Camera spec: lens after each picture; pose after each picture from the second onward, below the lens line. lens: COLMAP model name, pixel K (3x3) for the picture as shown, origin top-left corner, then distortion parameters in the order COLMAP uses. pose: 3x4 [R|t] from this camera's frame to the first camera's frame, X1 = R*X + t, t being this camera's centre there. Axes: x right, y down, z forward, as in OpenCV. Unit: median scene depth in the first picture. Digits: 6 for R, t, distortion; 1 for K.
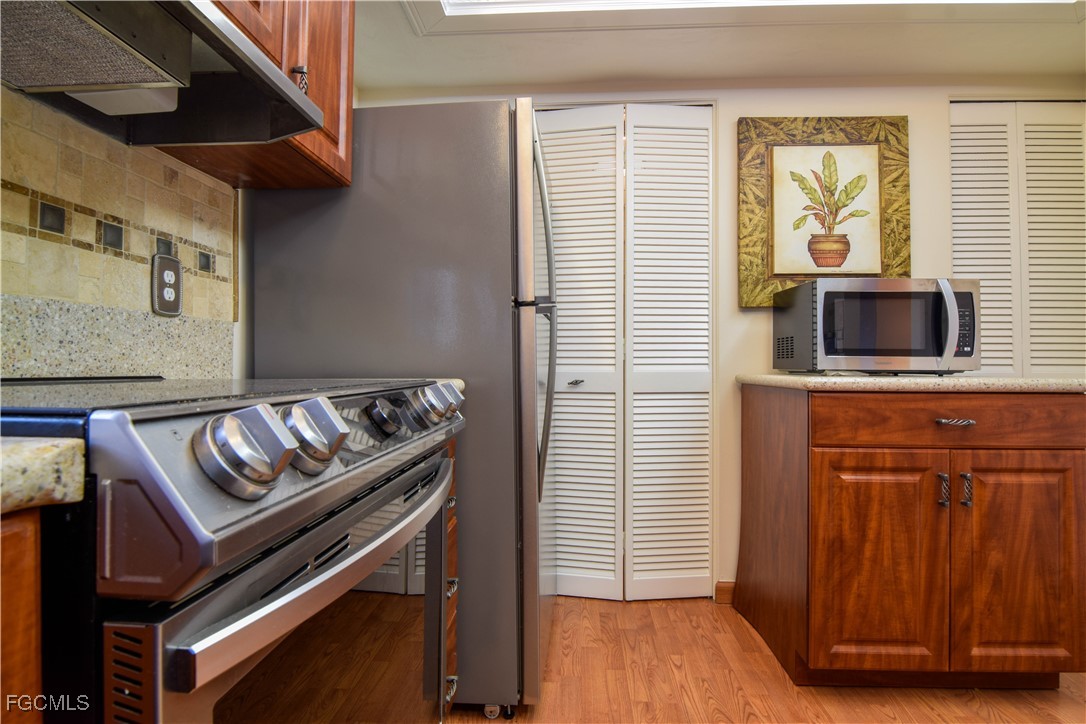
lens RADIAL K [[547.3, 0, 533.4], [0, 547.3, 353.7], [0, 0, 1]] dist [0.004817, -0.007521]
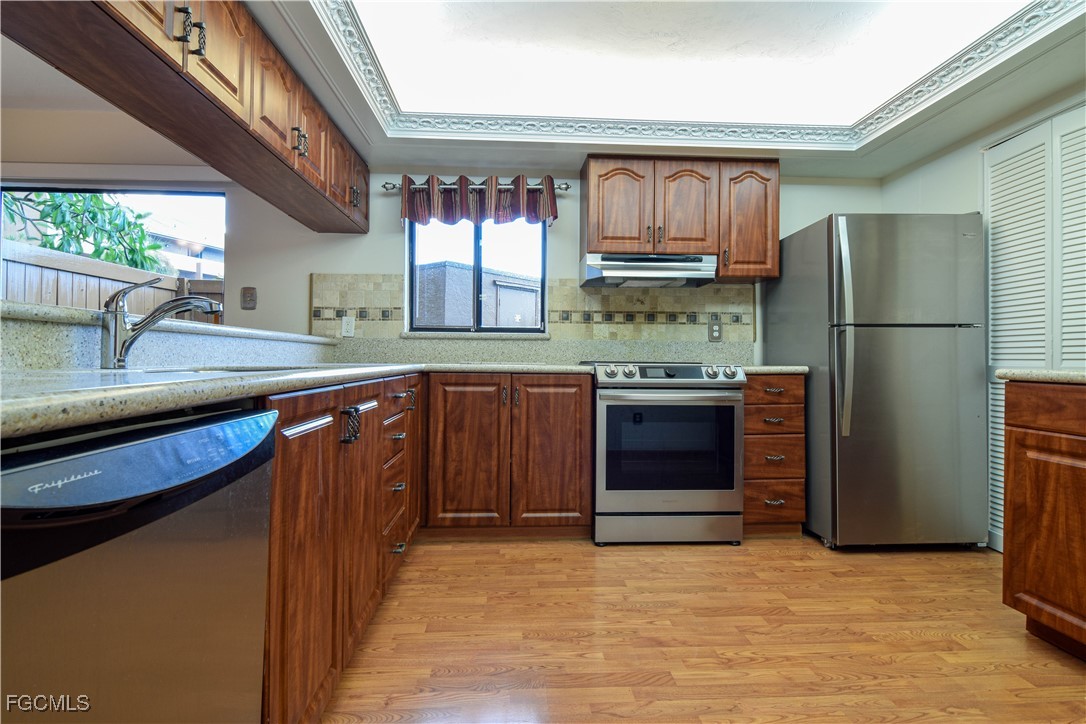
lens RADIAL K [[547.3, 0, 547.6], [0, 547.3, 355.7], [0, 0, 1]] dist [0.004817, -0.007521]
pose [[0.123403, -0.007450, -0.992329, 1.614546], [0.008431, 0.999944, -0.006459, 0.012962], [0.992321, -0.007569, 0.123458, -0.172688]]
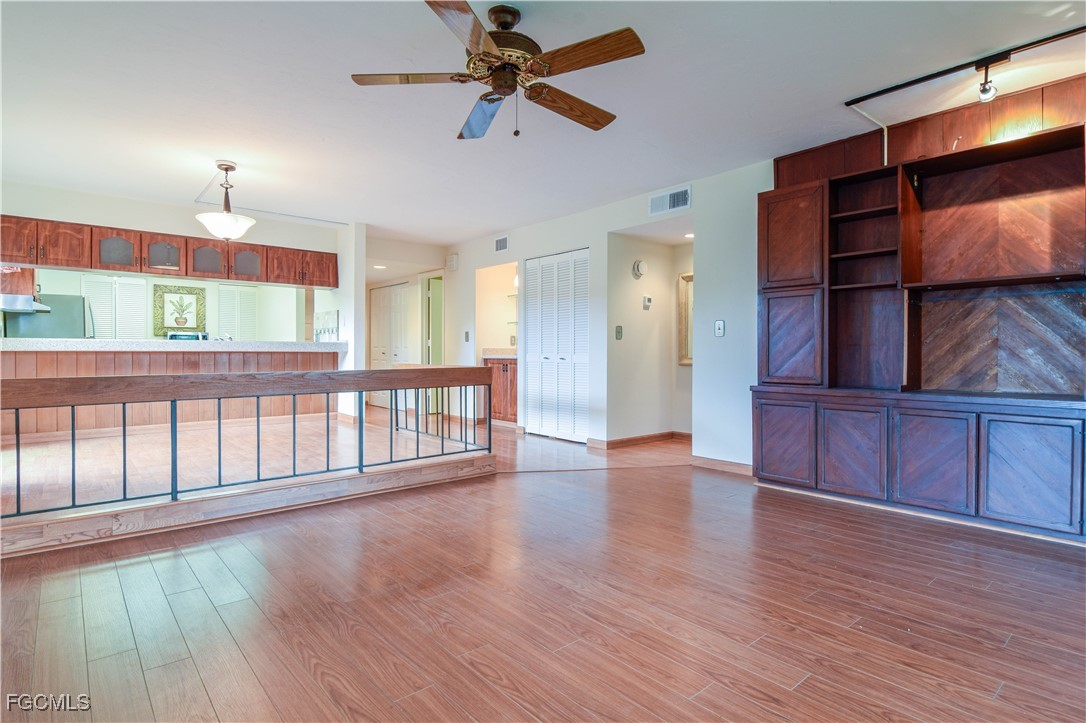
lens RADIAL K [[547.3, 0, 538.3], [0, 547.3, 354.0], [0, 0, 1]] dist [0.004817, -0.007521]
pose [[0.717310, -0.007101, 0.696718, -0.494257], [-0.010009, 0.999740, 0.020494, -0.086213], [-0.696682, -0.021674, 0.717052, -4.984601]]
